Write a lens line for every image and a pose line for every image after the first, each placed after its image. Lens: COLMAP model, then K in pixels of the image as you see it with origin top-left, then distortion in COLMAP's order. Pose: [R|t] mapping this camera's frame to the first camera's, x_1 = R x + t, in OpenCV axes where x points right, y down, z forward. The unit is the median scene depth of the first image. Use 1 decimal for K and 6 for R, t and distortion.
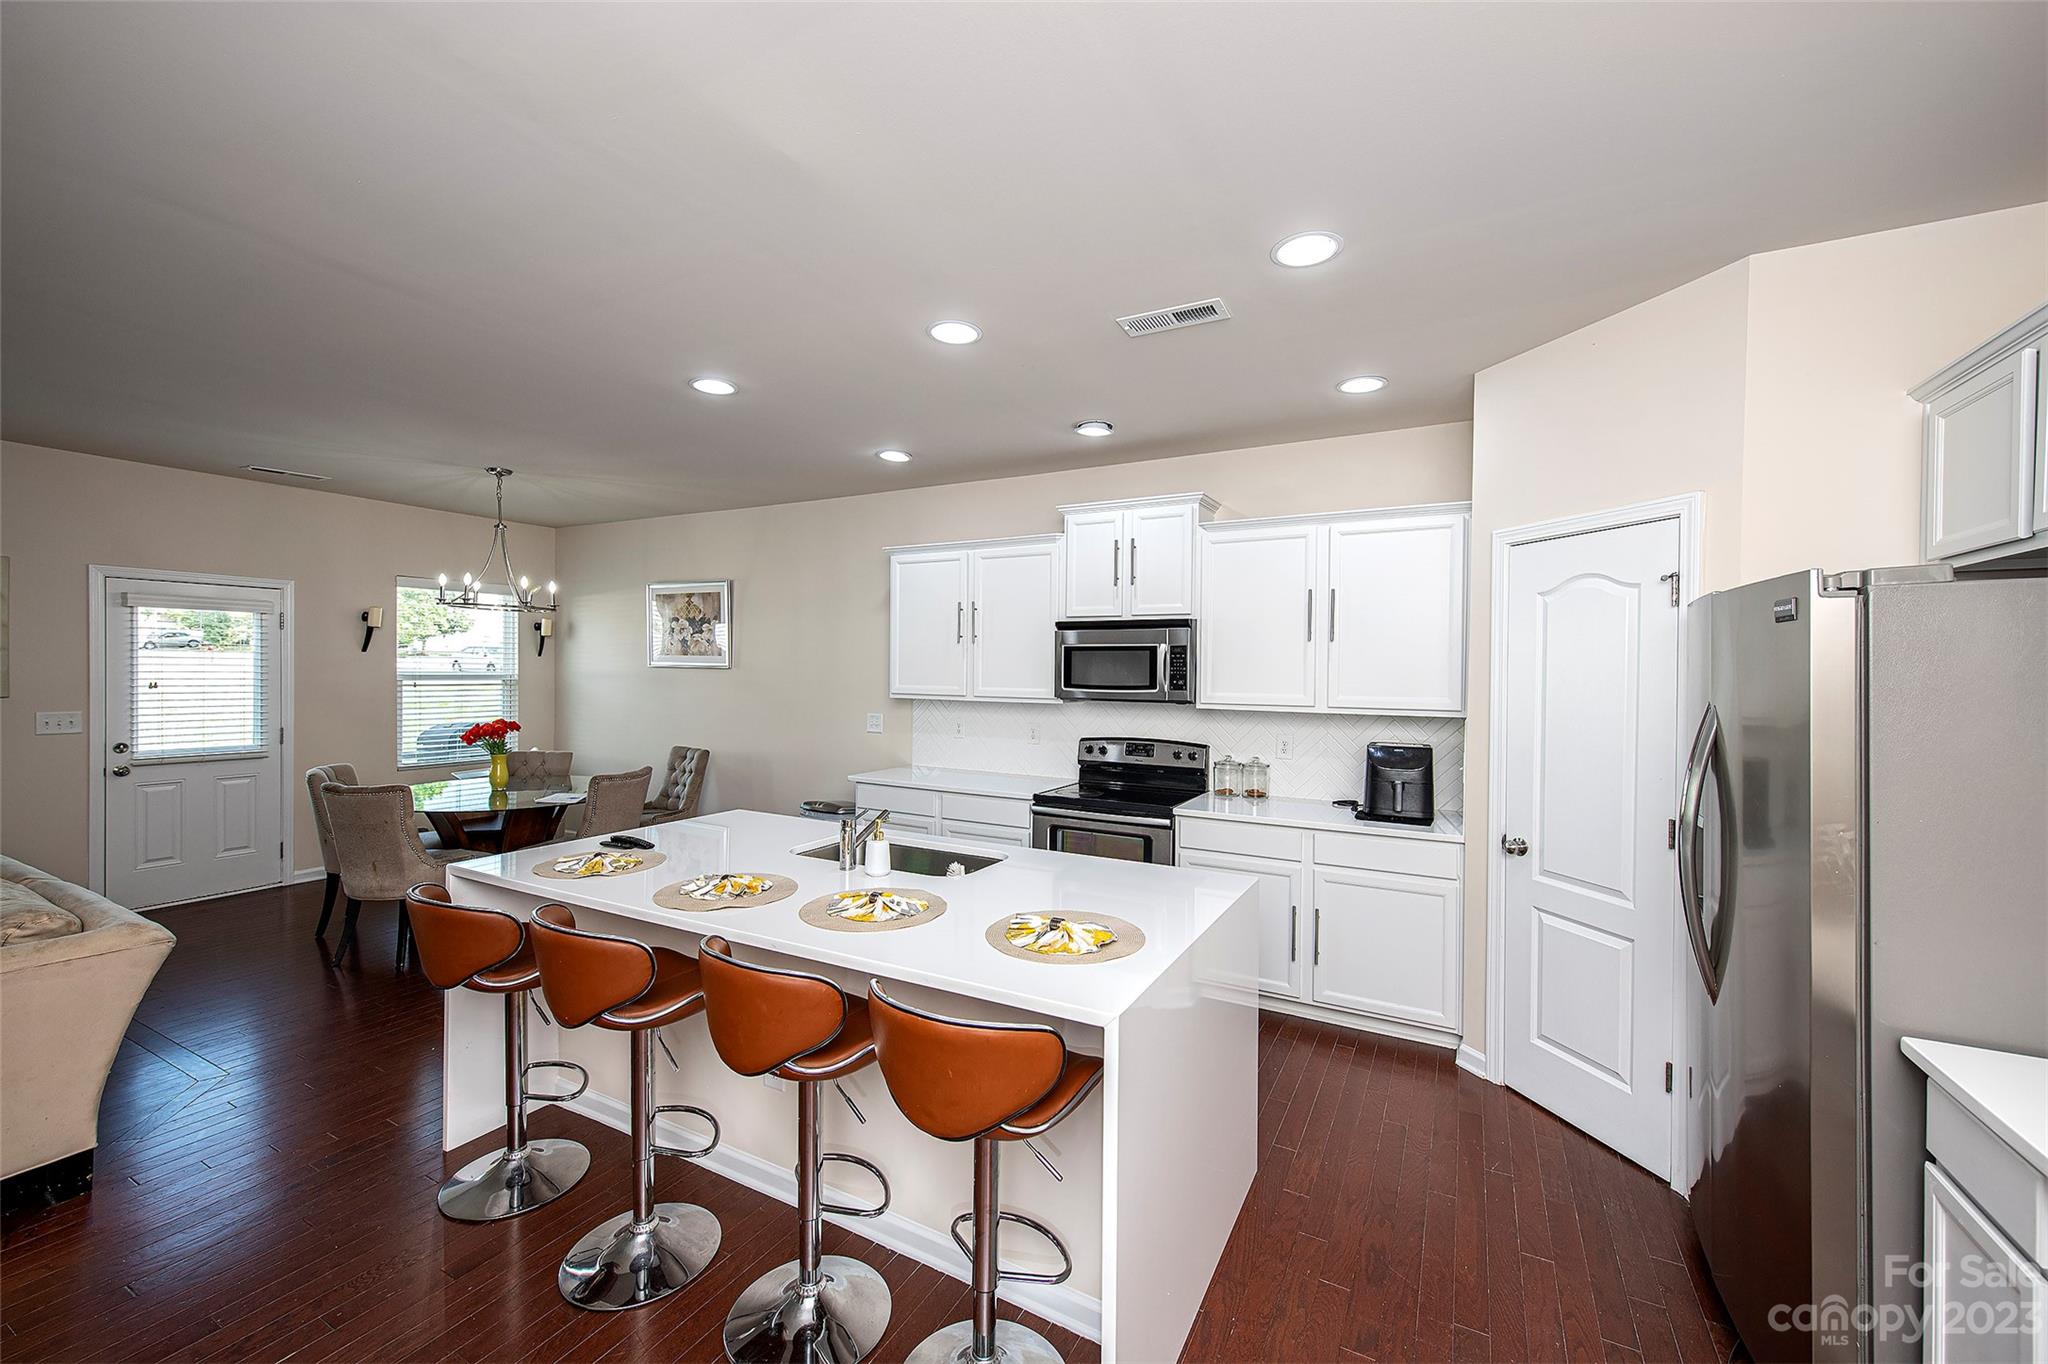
lens RADIAL K [[825.8, 0, 1035.7], [0, 825.8, 678.8], [0, 0, 1]] dist [0.008802, -0.000443]
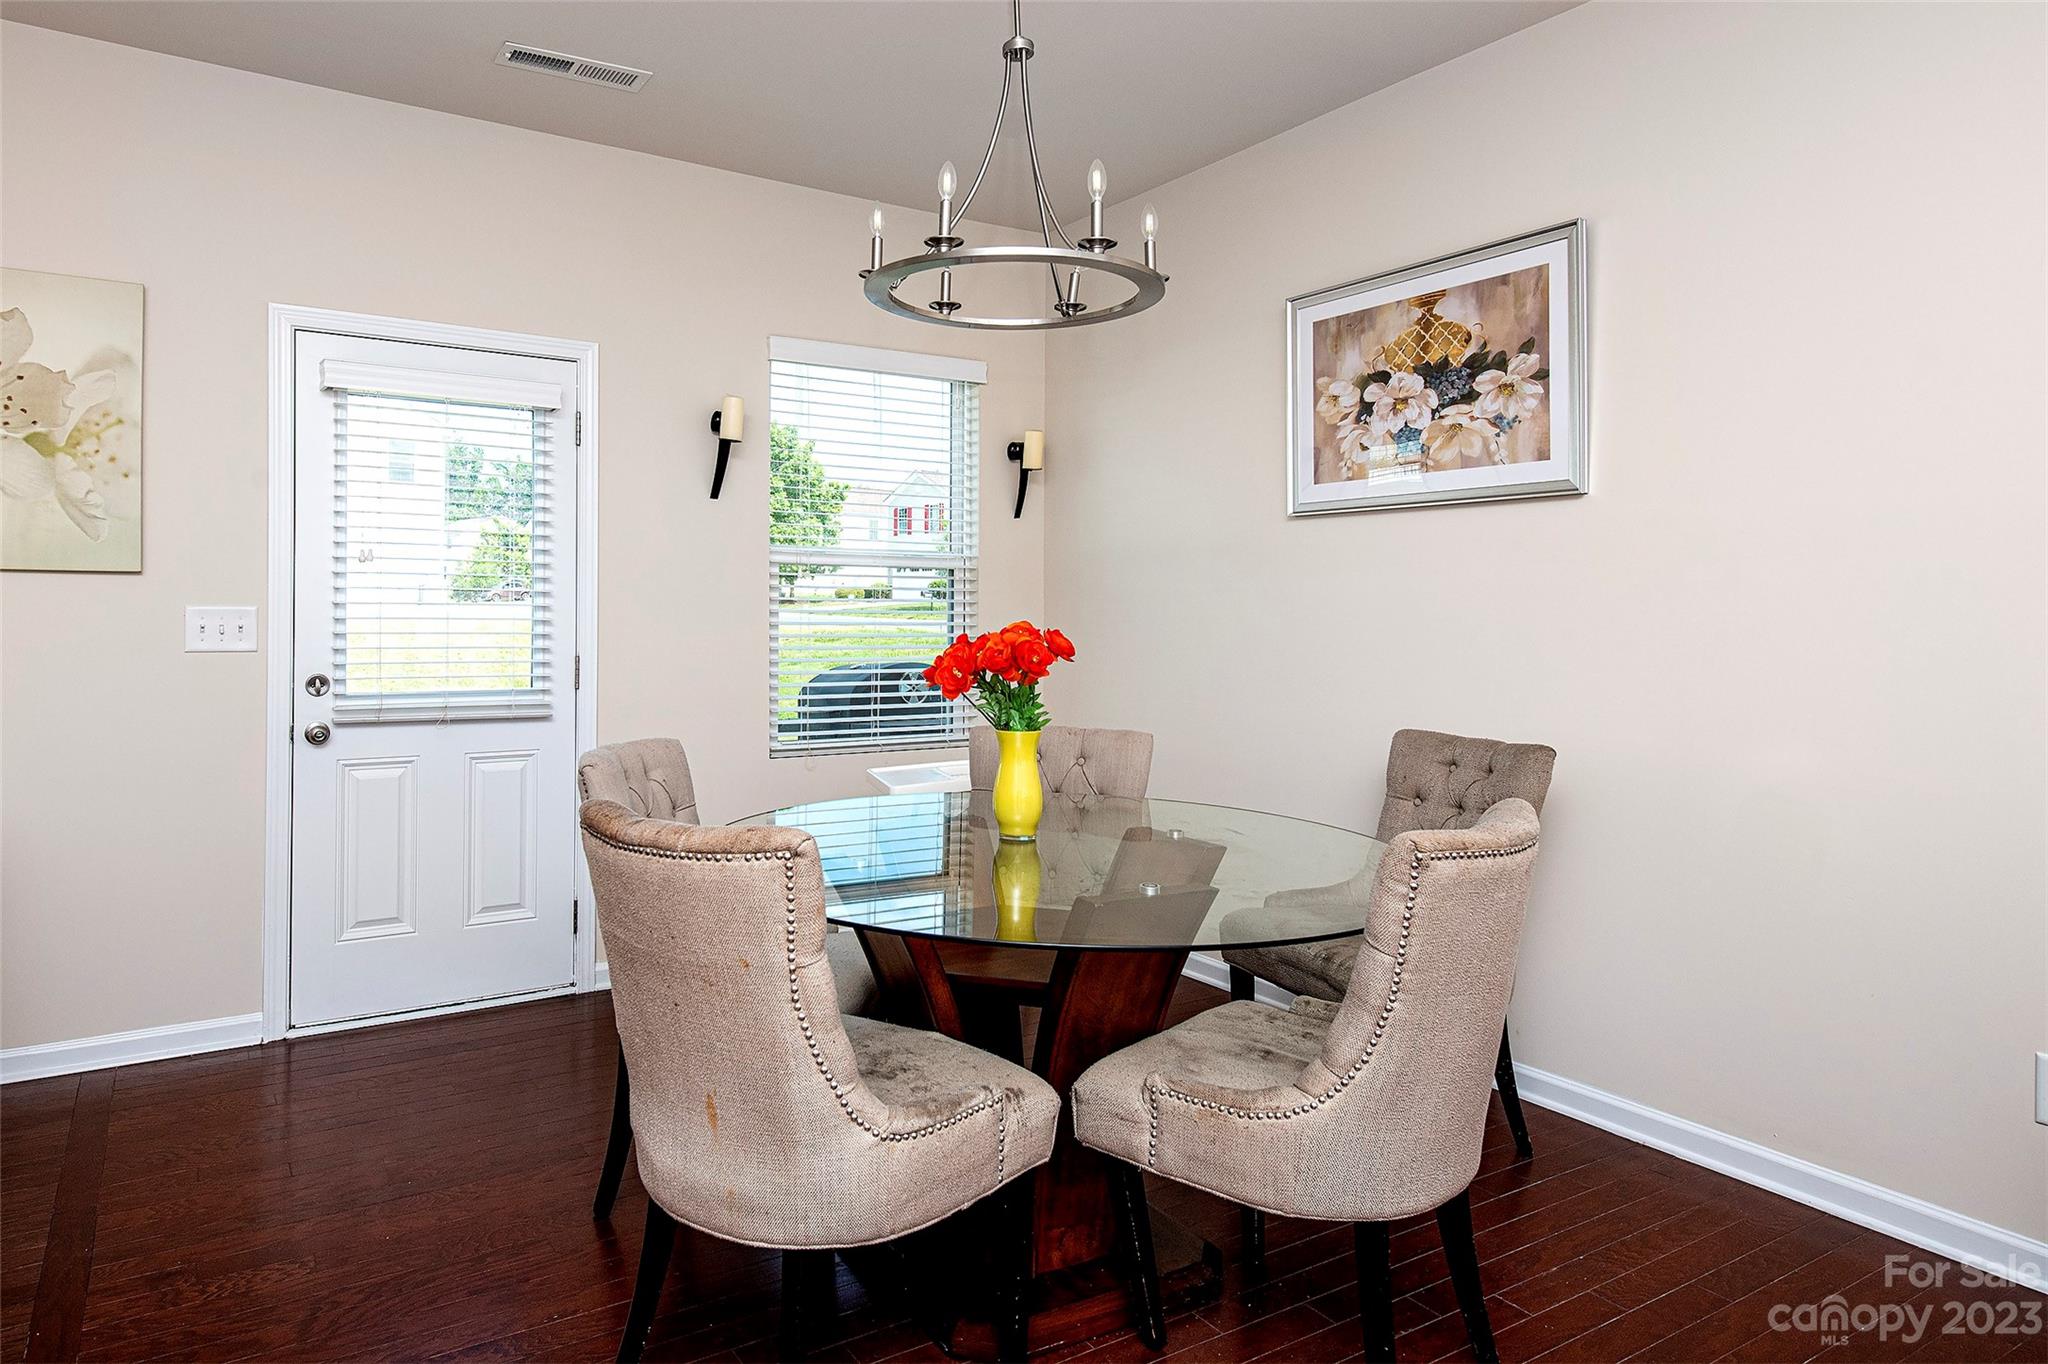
lens RADIAL K [[1218.3, 0, 911.7], [0, 1218.3, 618.9], [0, 0, 1]] dist [0.009091, 0.000736]
pose [[0.859712, -0.006057, -0.510744, -0.469279], [-0.000546, 0.999918, -0.012777, 0.057038], [0.510780, 0.011264, 0.859638, 0.604135]]
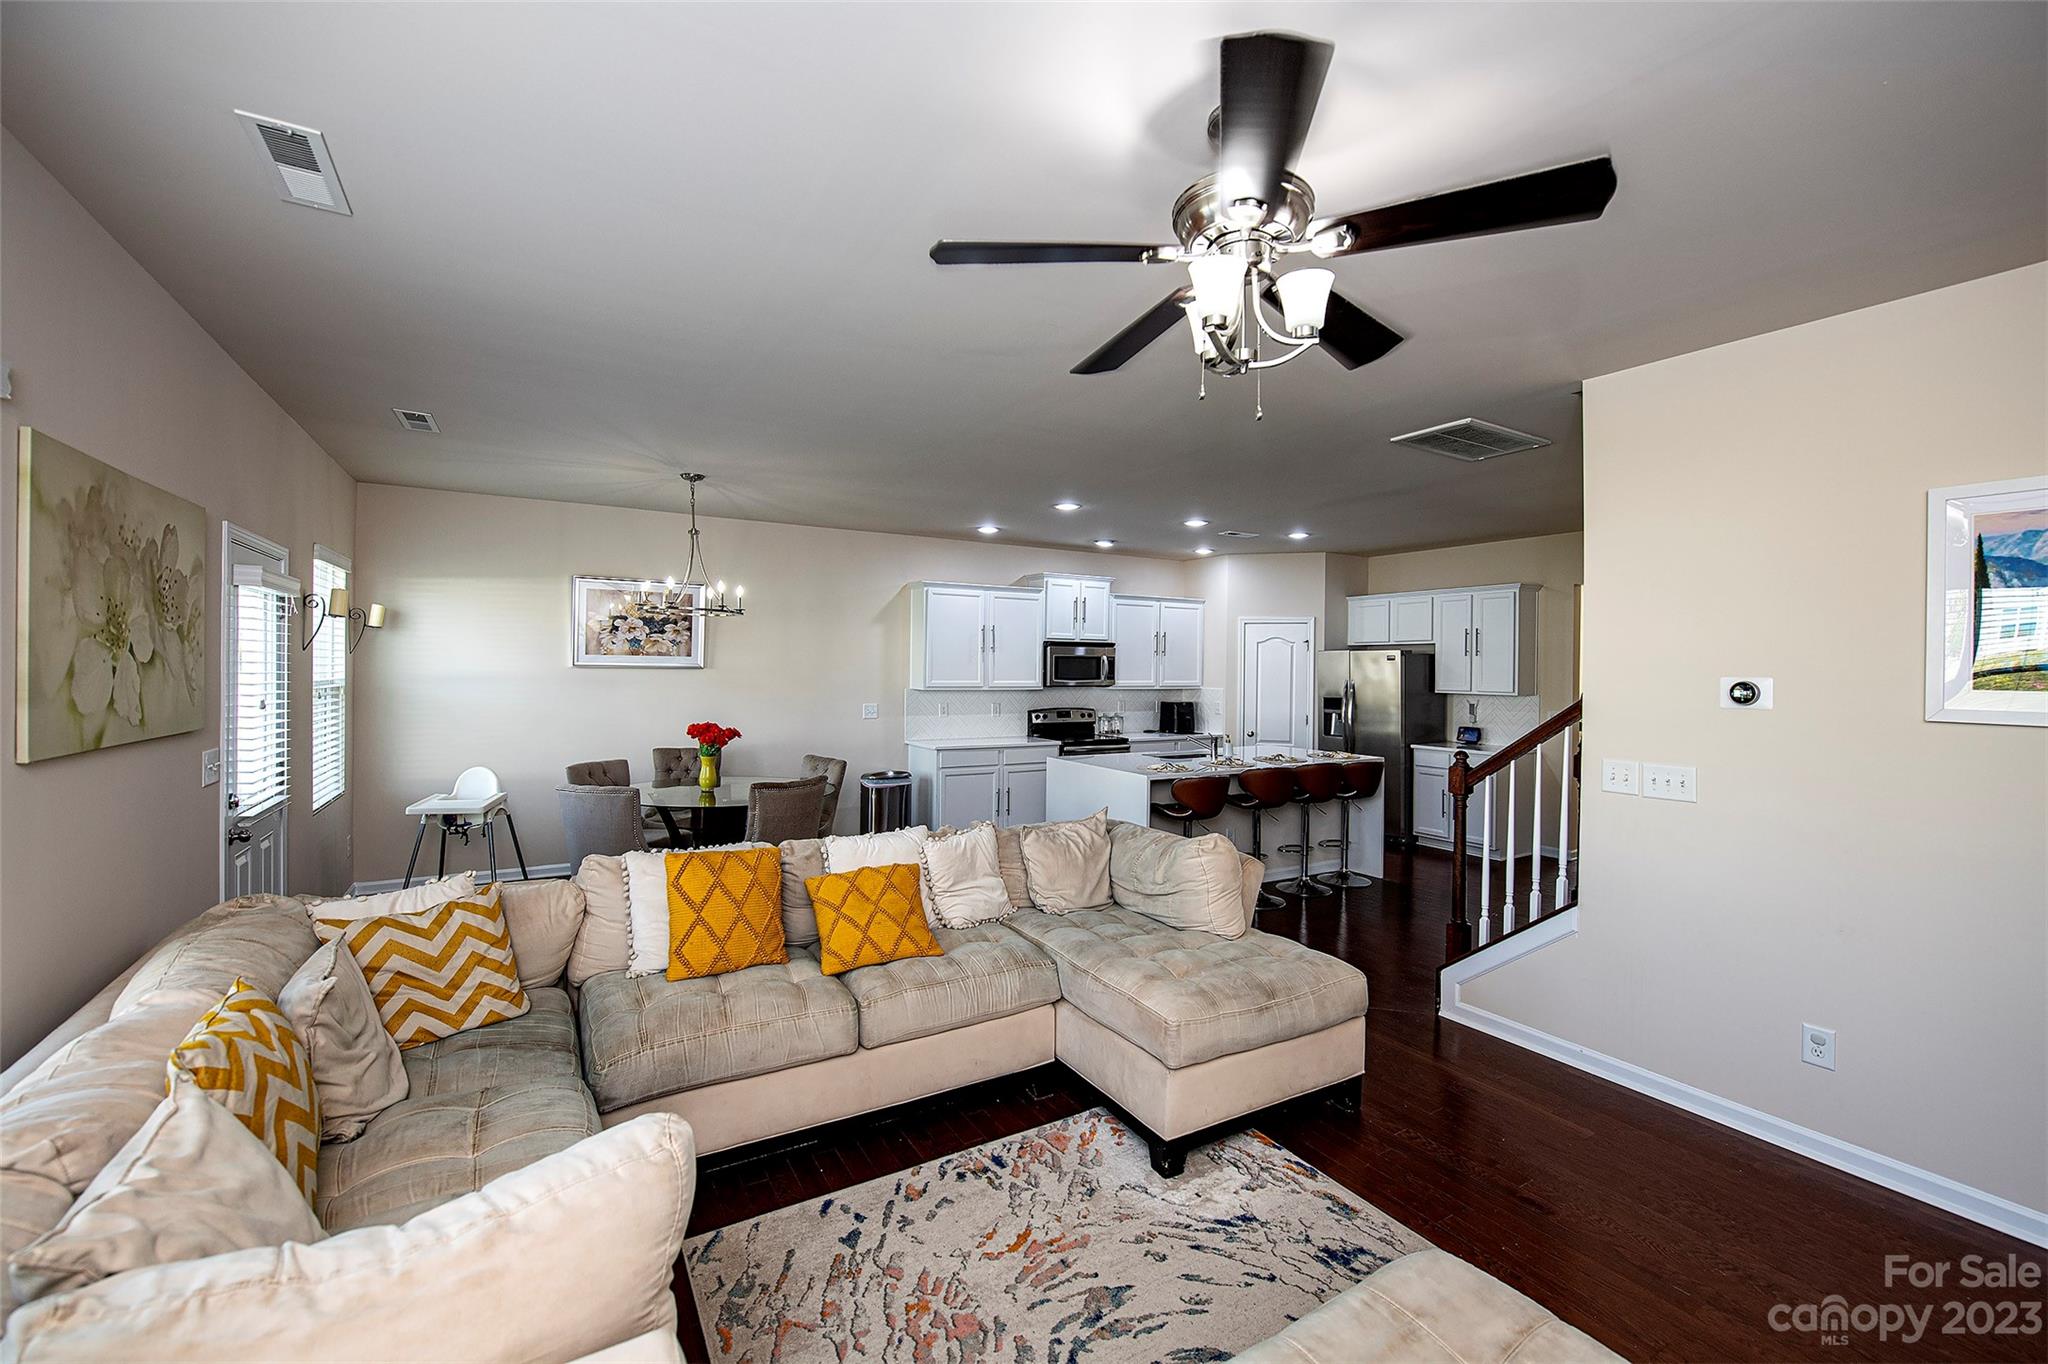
lens RADIAL K [[825.8, 0, 1020.4], [0, 825.8, 670.2], [0, 0, 1]] dist [0.008802, -0.000443]
pose [[0.521400, -0.009774, 0.853256, -1.401865], [0.005683, 0.999952, 0.007982, -0.022521], [-0.853293, 0.000687, 0.521431, 0.151216]]
